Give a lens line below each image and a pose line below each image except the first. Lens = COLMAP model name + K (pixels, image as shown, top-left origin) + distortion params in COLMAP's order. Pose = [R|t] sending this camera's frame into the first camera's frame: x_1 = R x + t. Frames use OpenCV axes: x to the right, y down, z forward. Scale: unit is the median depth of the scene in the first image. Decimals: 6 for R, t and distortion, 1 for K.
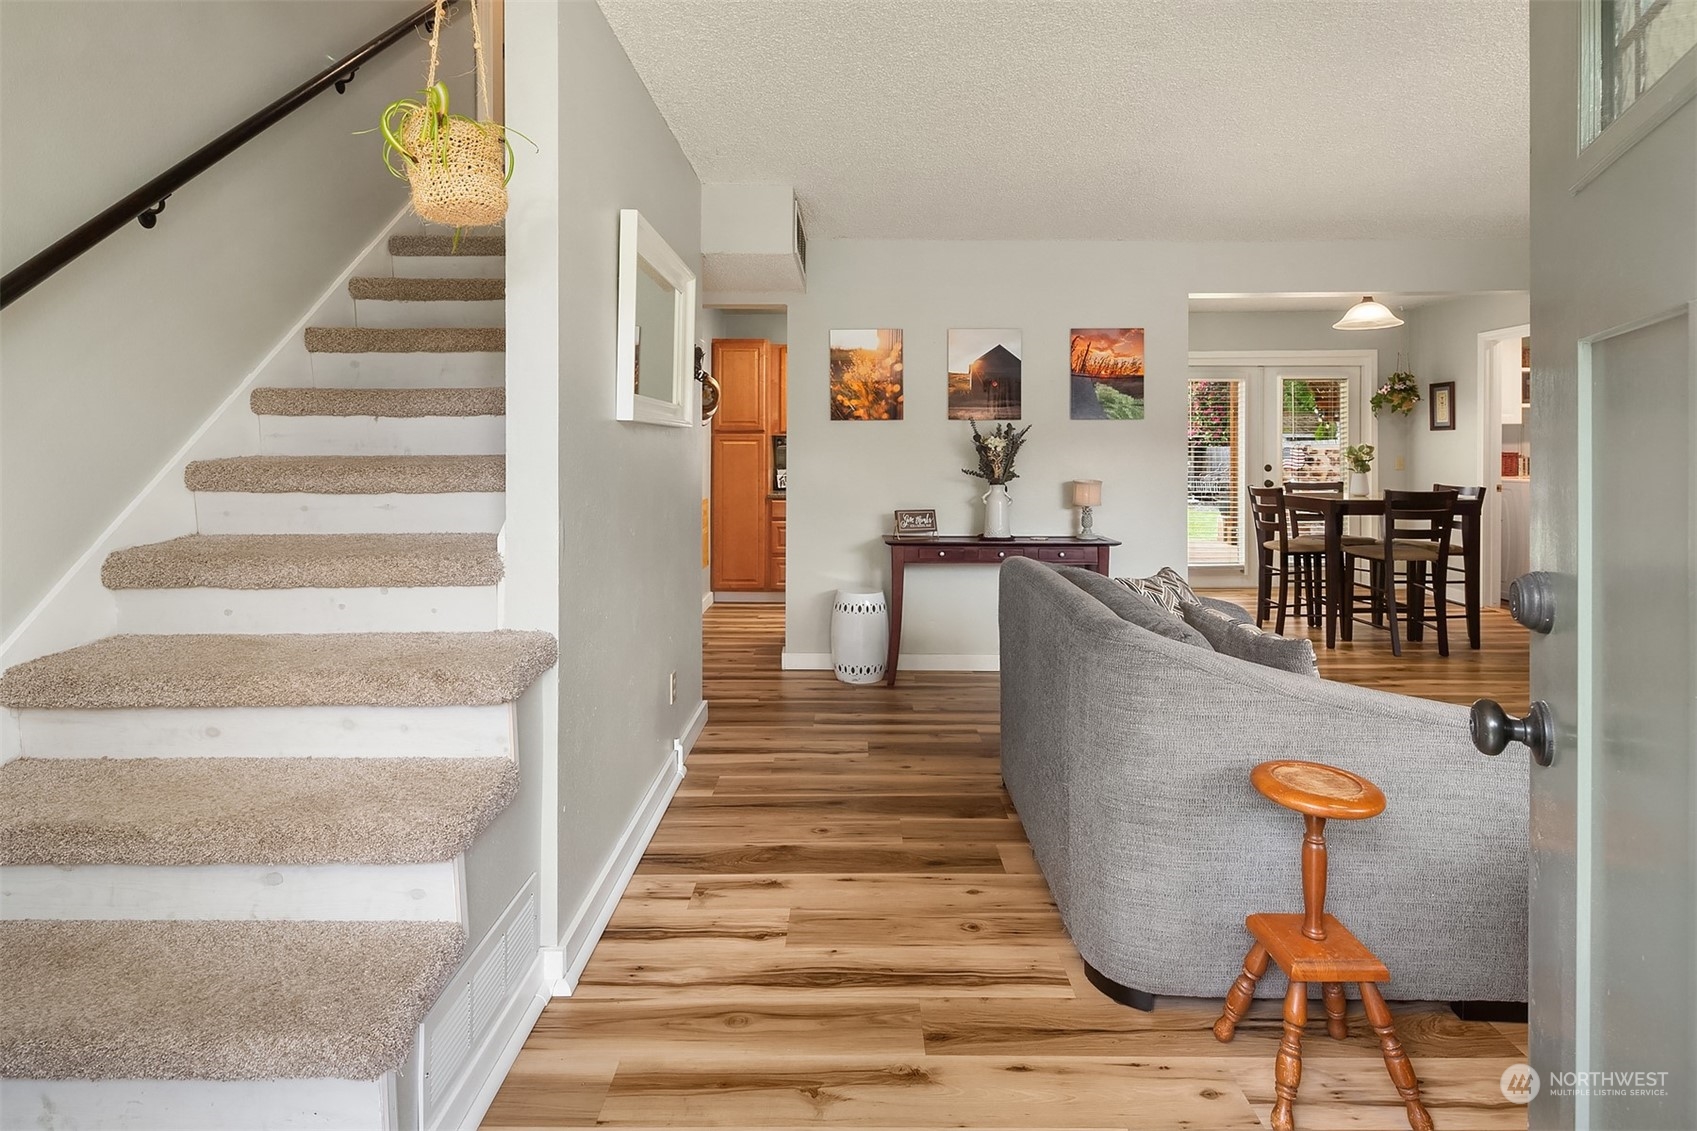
lens RADIAL K [[828.6, 0, 840.9], [0, 828.6, 453.9], [0, 0, 1]] dist [0.003067, -0.000267]
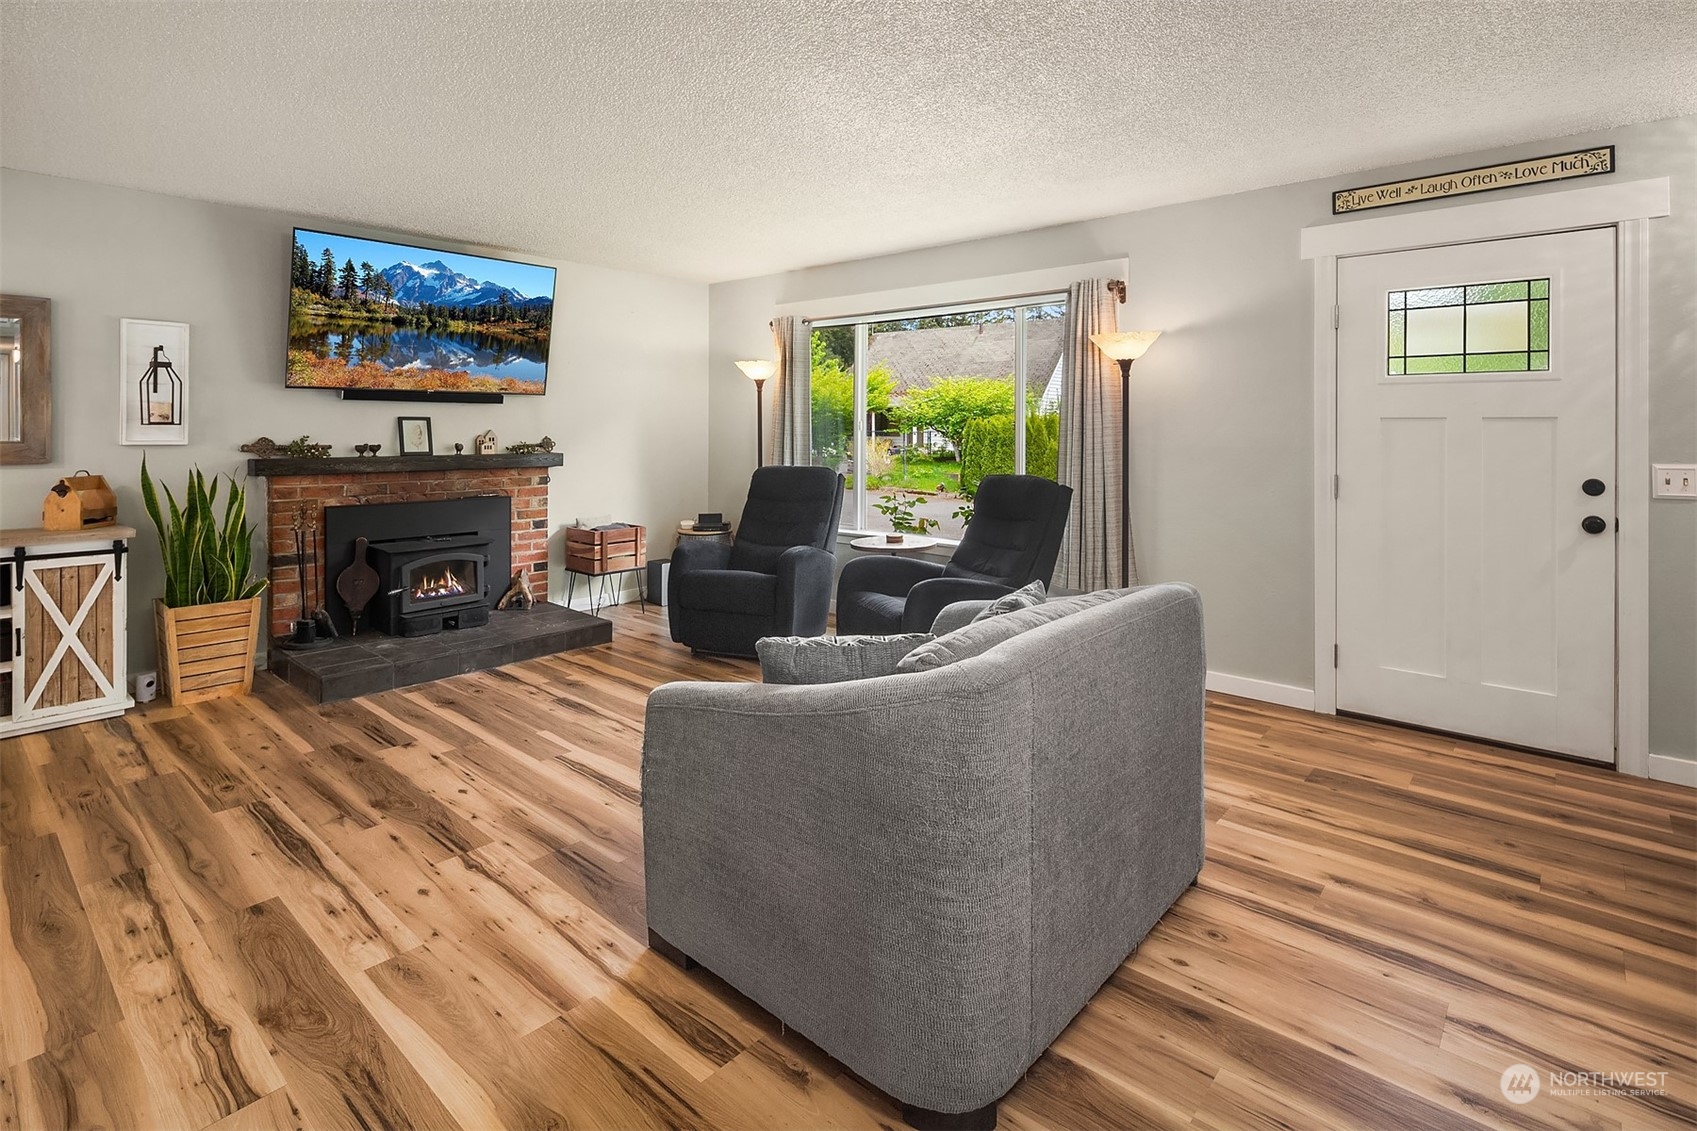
lens RADIAL K [[828.6, 0, 843.2], [0, 828.6, 420.0], [0, 0, 1]] dist [0.003067, -0.000267]
pose [[-0.759042, 0.003304, 0.651034, -0.070280], [-0.000527, 0.999984, -0.005690, -0.018441], [-0.651042, -0.004662, -0.759028, 0.939003]]
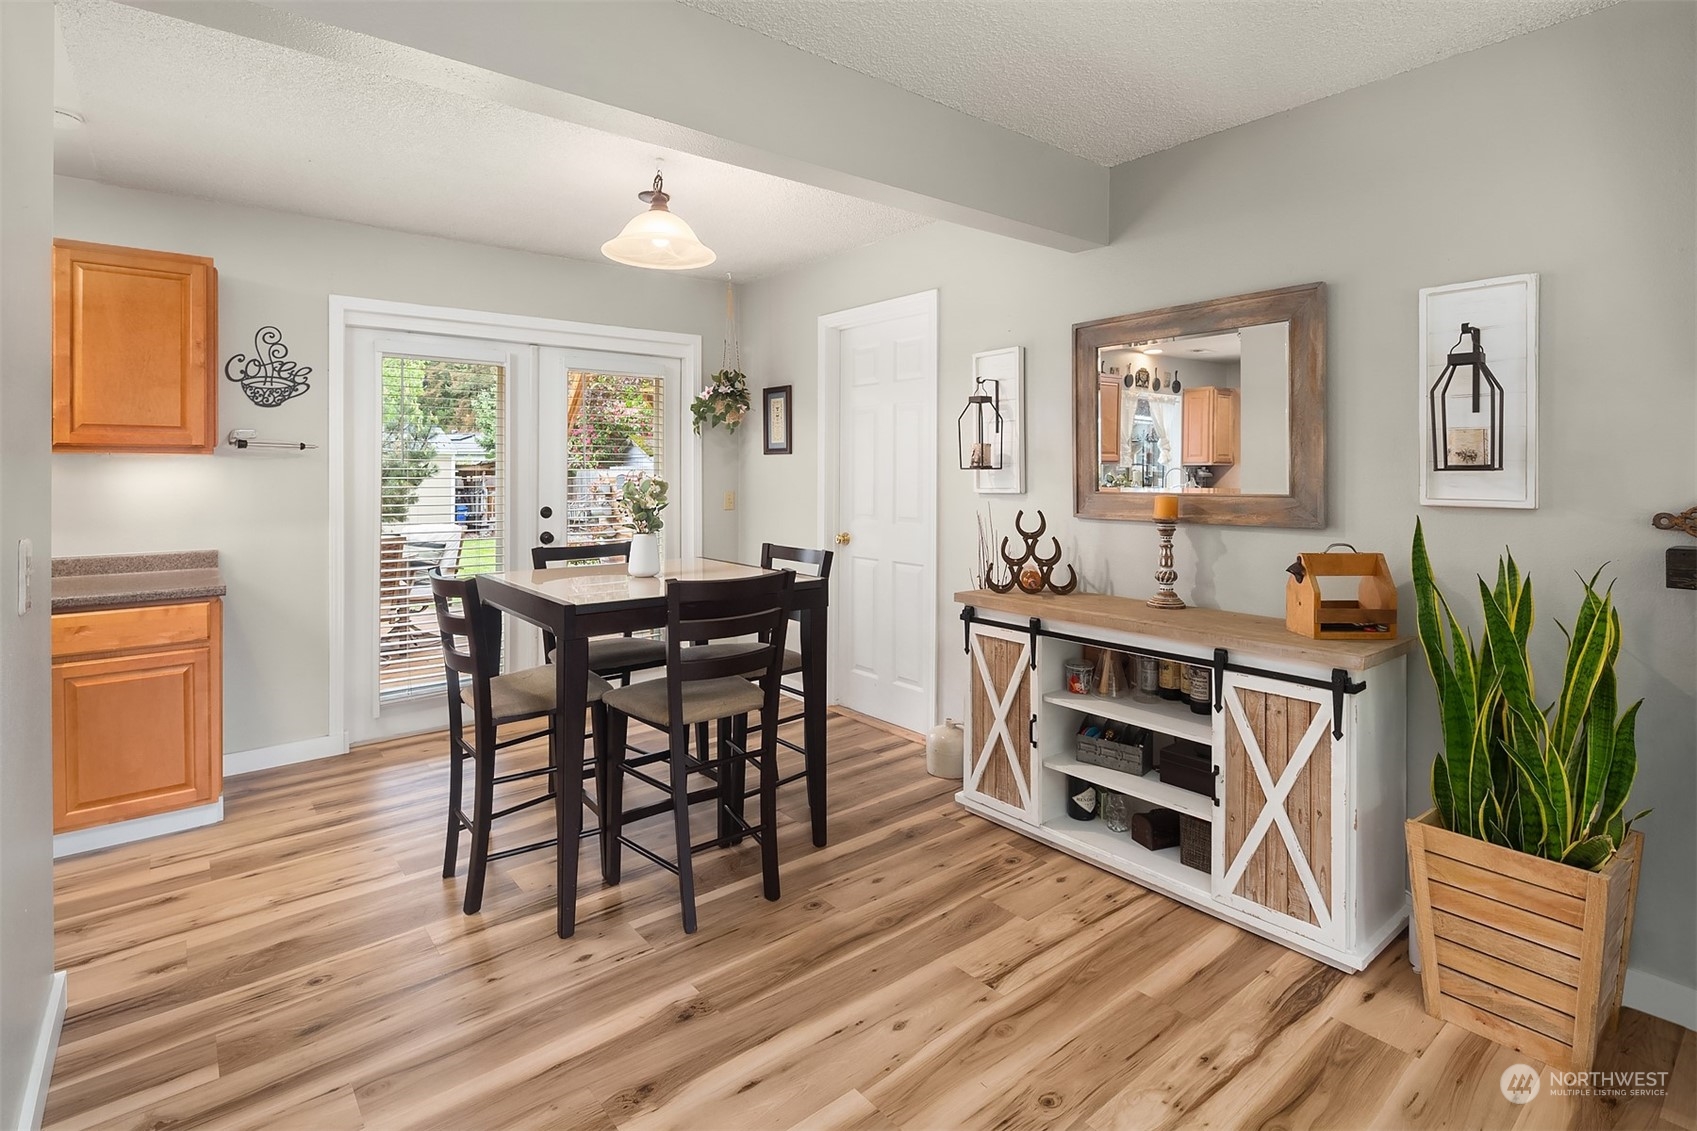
lens RADIAL K [[828.6, 0, 851.4], [0, 828.6, 479.3], [0, 0, 1]] dist [0.003067, -0.000267]
pose [[0.761639, -0.004767, 0.647984, 0.461344], [0.001826, 0.999985, 0.005211, -0.015868], [-0.647999, -0.002786, 0.761636, 0.617380]]
